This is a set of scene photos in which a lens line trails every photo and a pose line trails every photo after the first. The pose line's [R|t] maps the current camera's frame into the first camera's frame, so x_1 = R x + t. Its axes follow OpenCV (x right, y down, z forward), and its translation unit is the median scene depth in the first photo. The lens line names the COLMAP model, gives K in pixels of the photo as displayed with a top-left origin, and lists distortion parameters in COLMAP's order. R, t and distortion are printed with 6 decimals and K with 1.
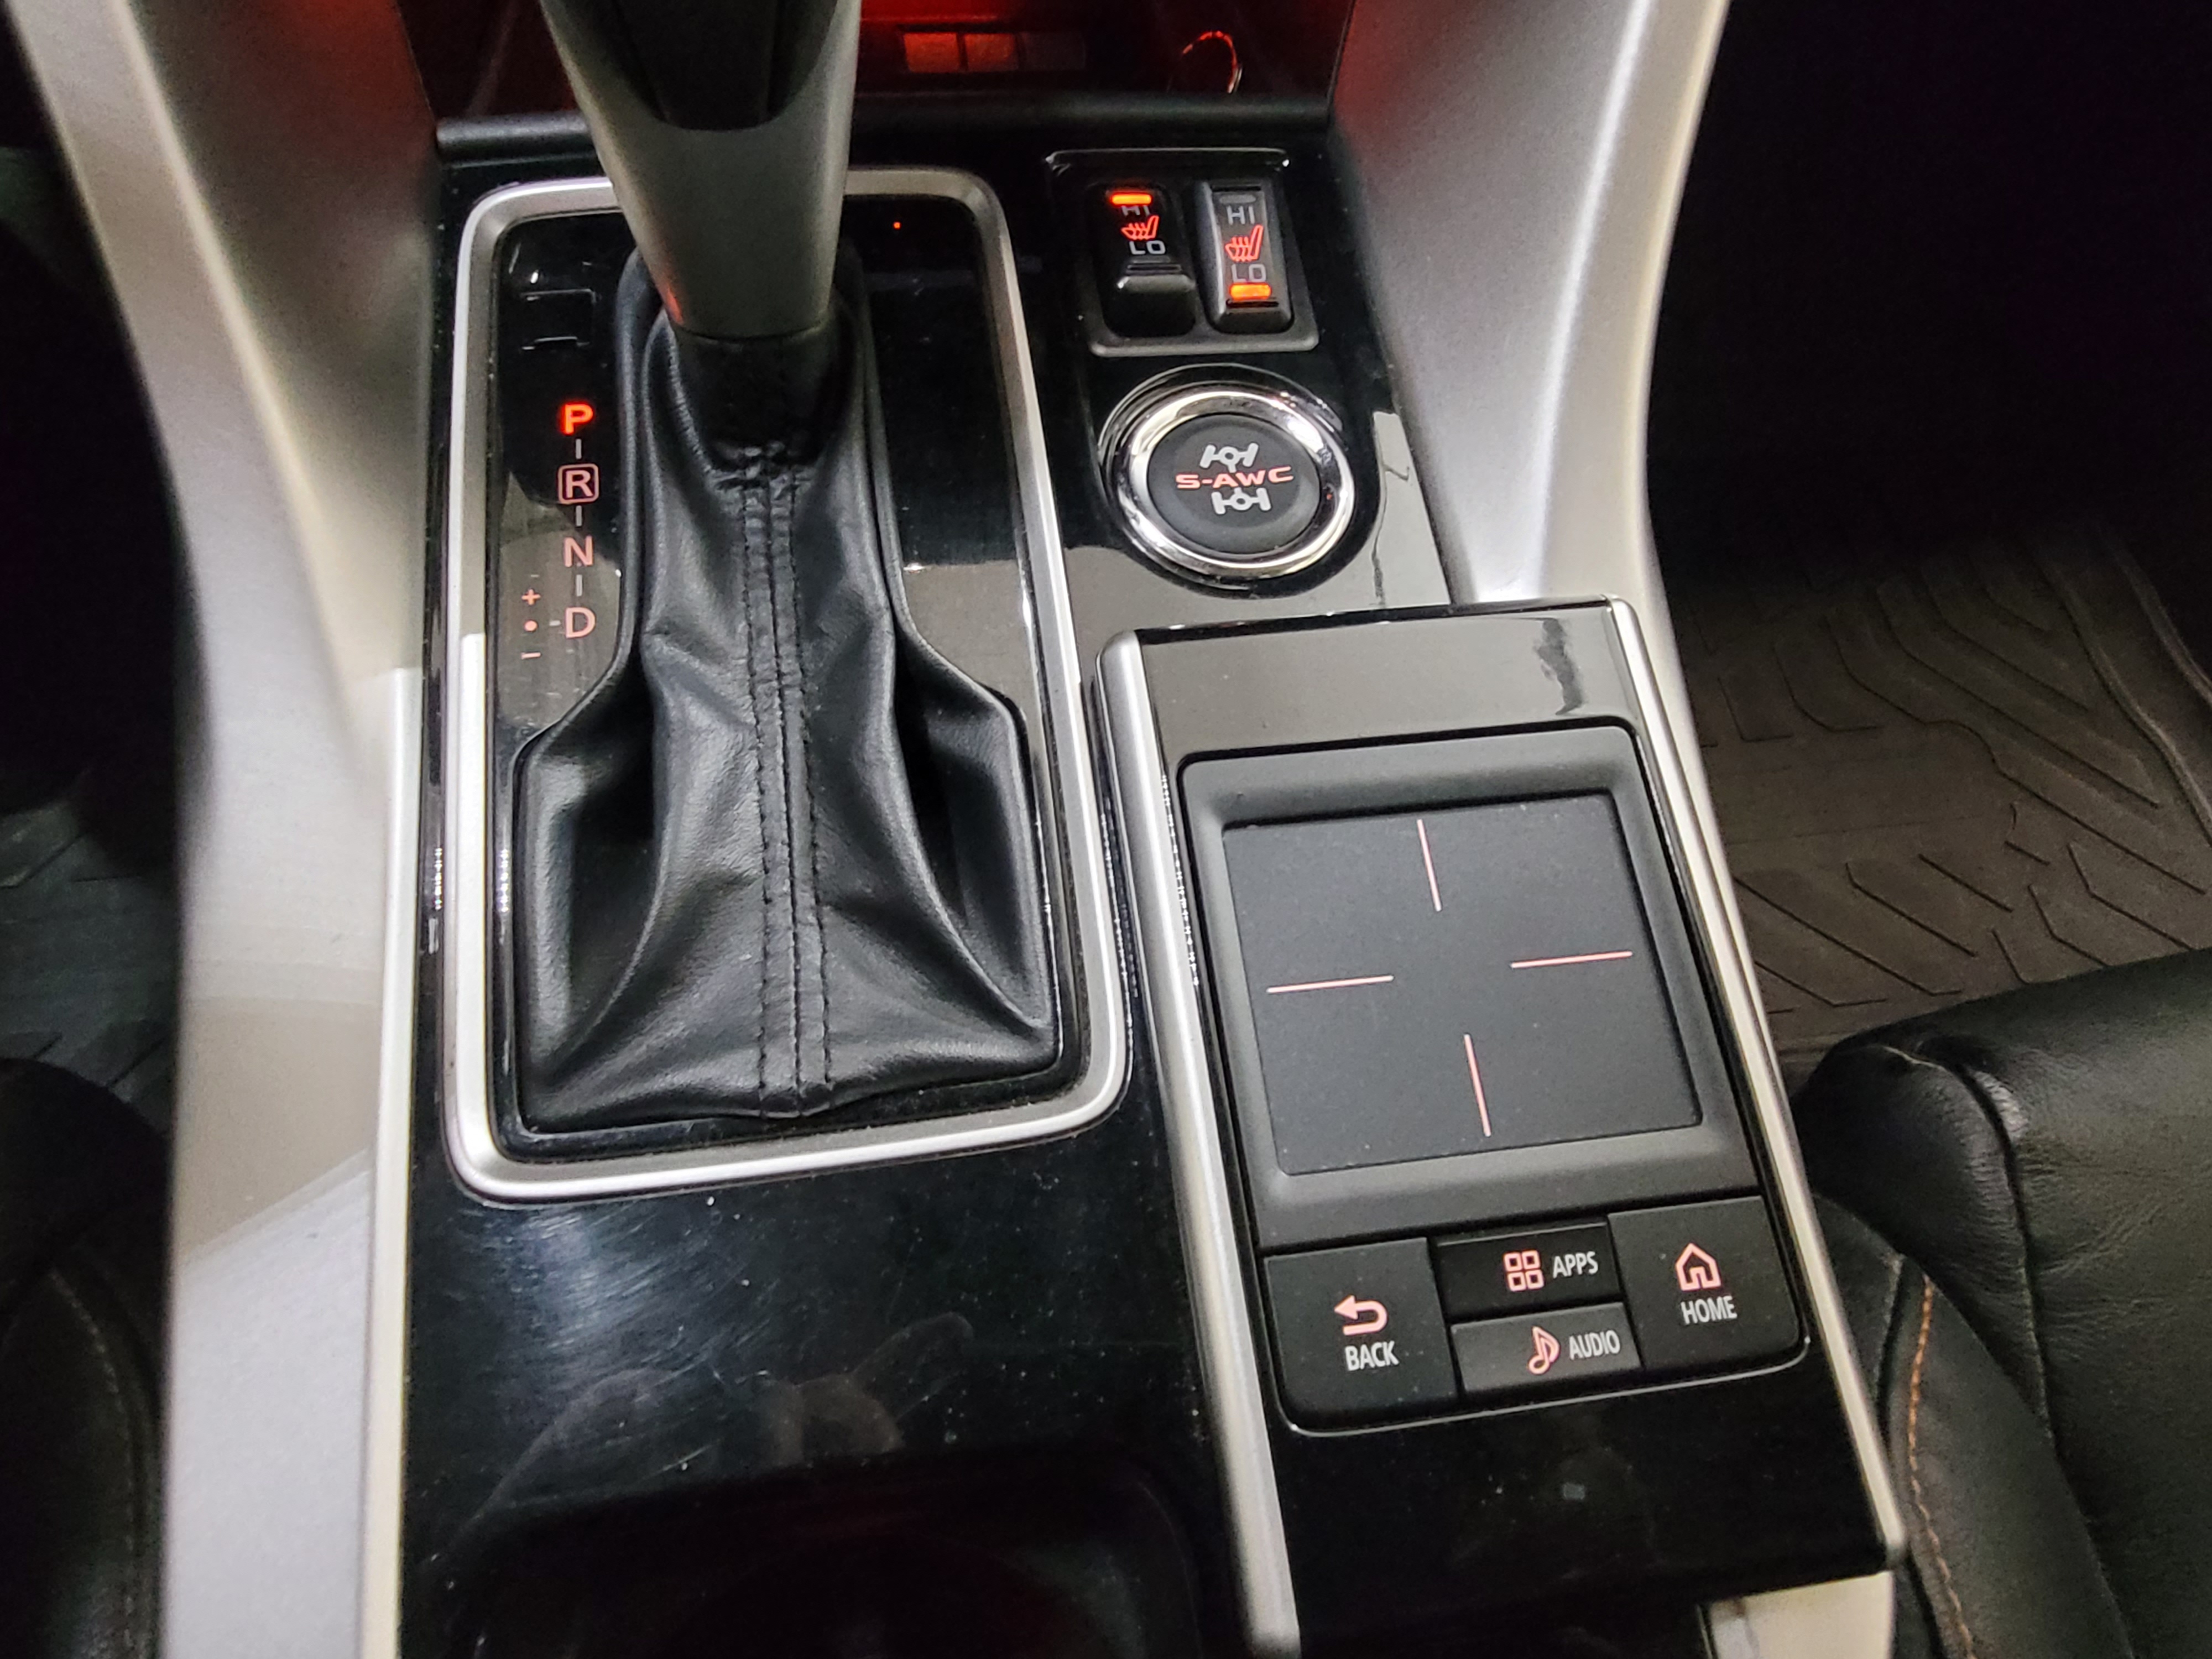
lens RADIAL K [[892.1, 0, 1106.0], [0, 892.1, 829.5], [0, 0, 1]] dist [-0.014411, 0.000181]
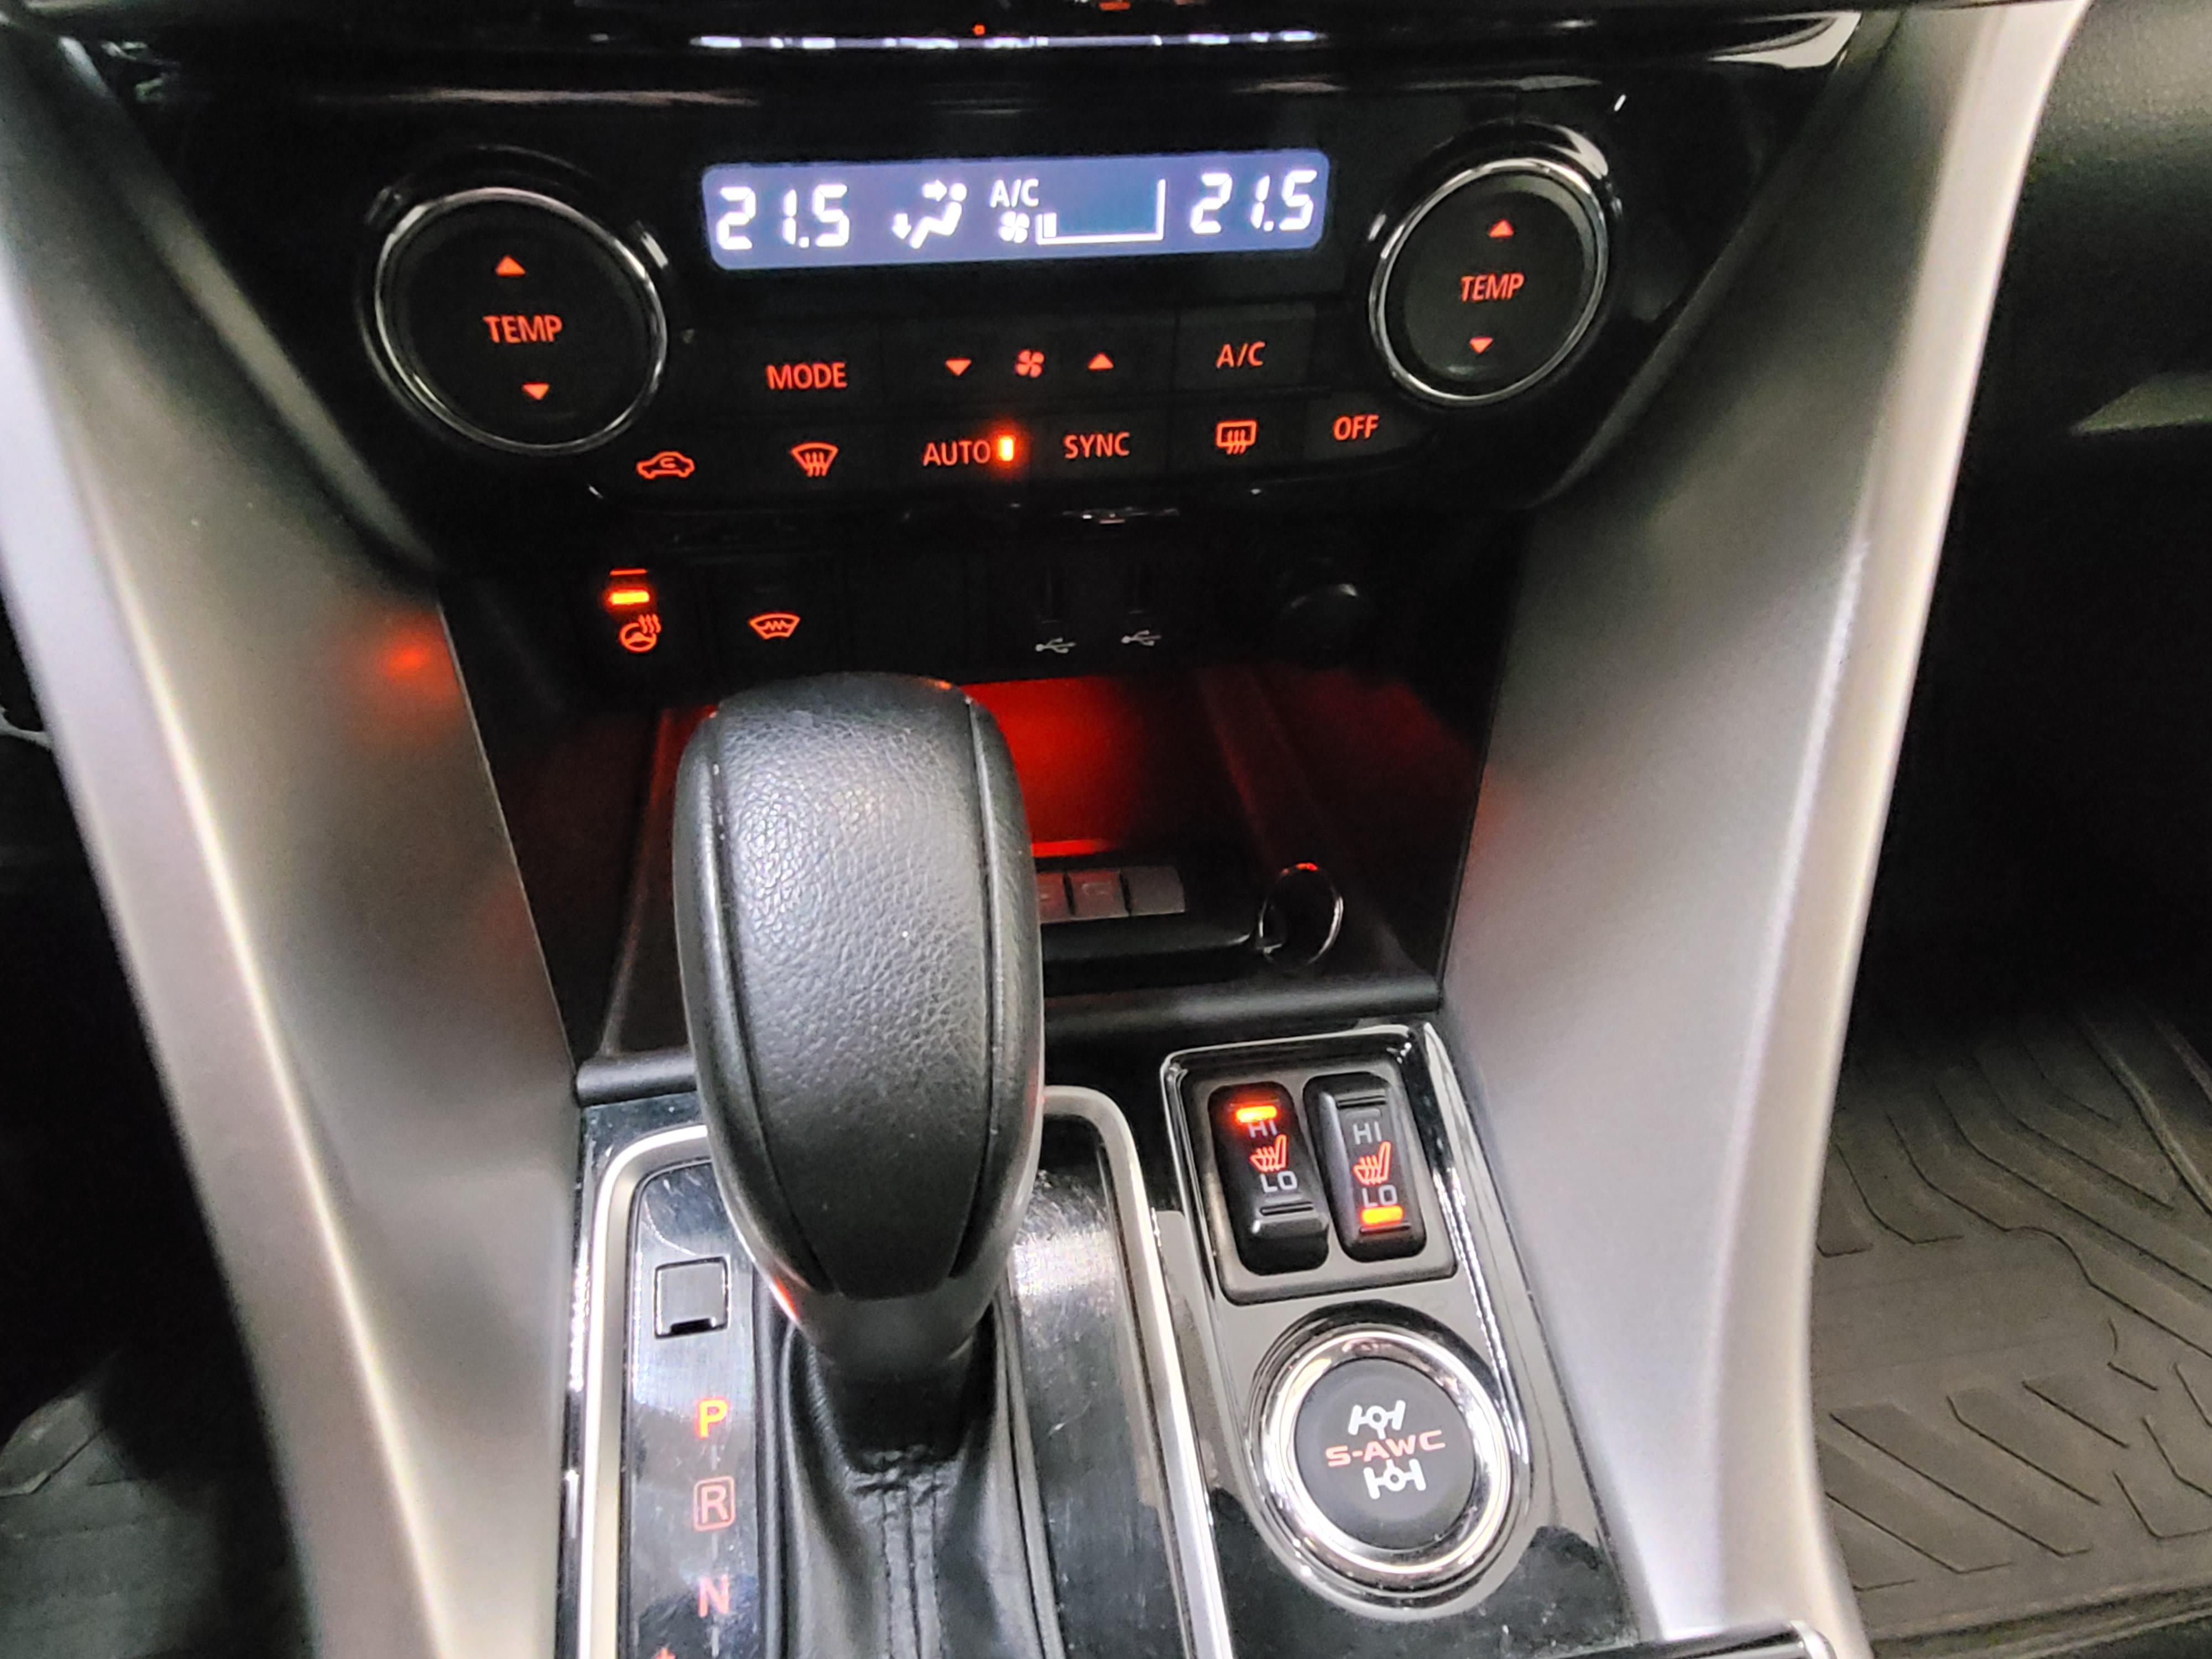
lens RADIAL K [[889.6, 0, 1073.4], [0, 889.6, 828.6], [0, 0, 1]] dist [0.000333, -0.006816]
pose [[0.999776, -0.020534, -0.005032, -0.175808], [0.019562, 0.988771, -0.148153, -0.922659], [0.008018, 0.148022, 0.988952, -0.058256]]
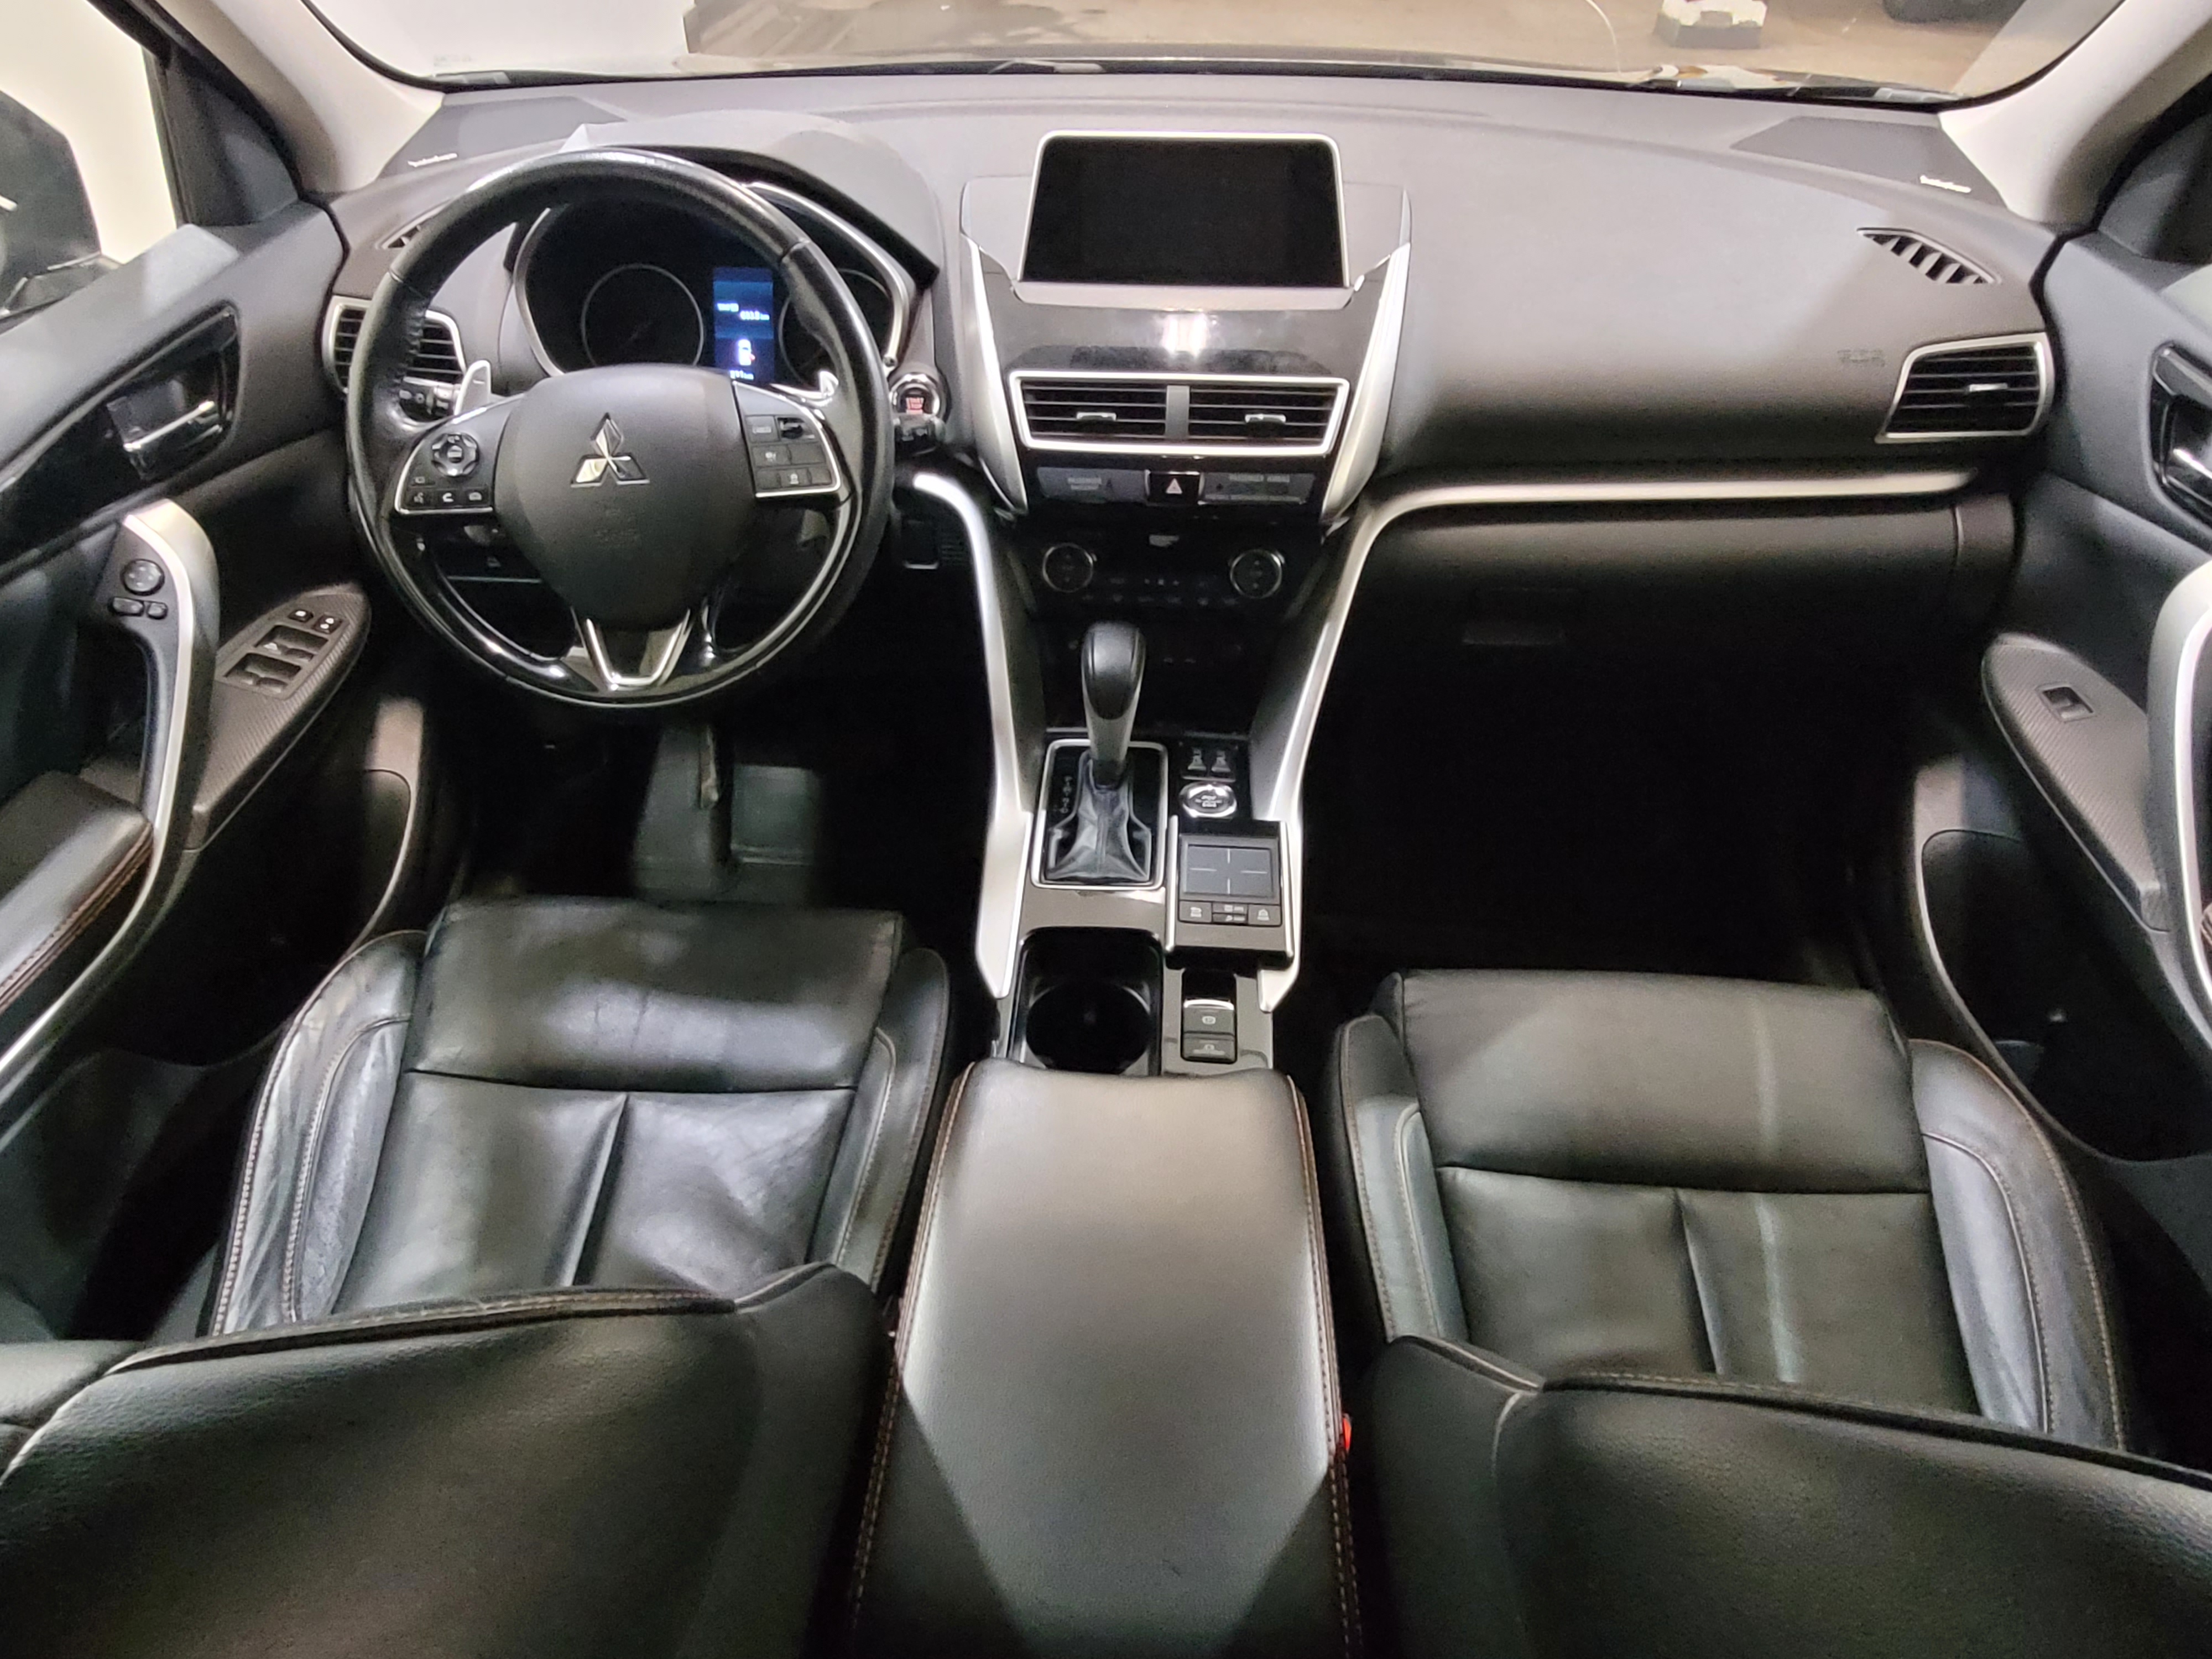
lens RADIAL K [[892.1, 0, 1106.0], [0, 892.1, 829.5], [0, 0, 1]] dist [-0.014411, 0.000181]
pose [[0.973633, 0.047949, -0.223026, 0.681109], [-0.161128, 0.836625, -0.523542, 2.235381], [0.161486, 0.545673, 0.822291, -2.759411]]
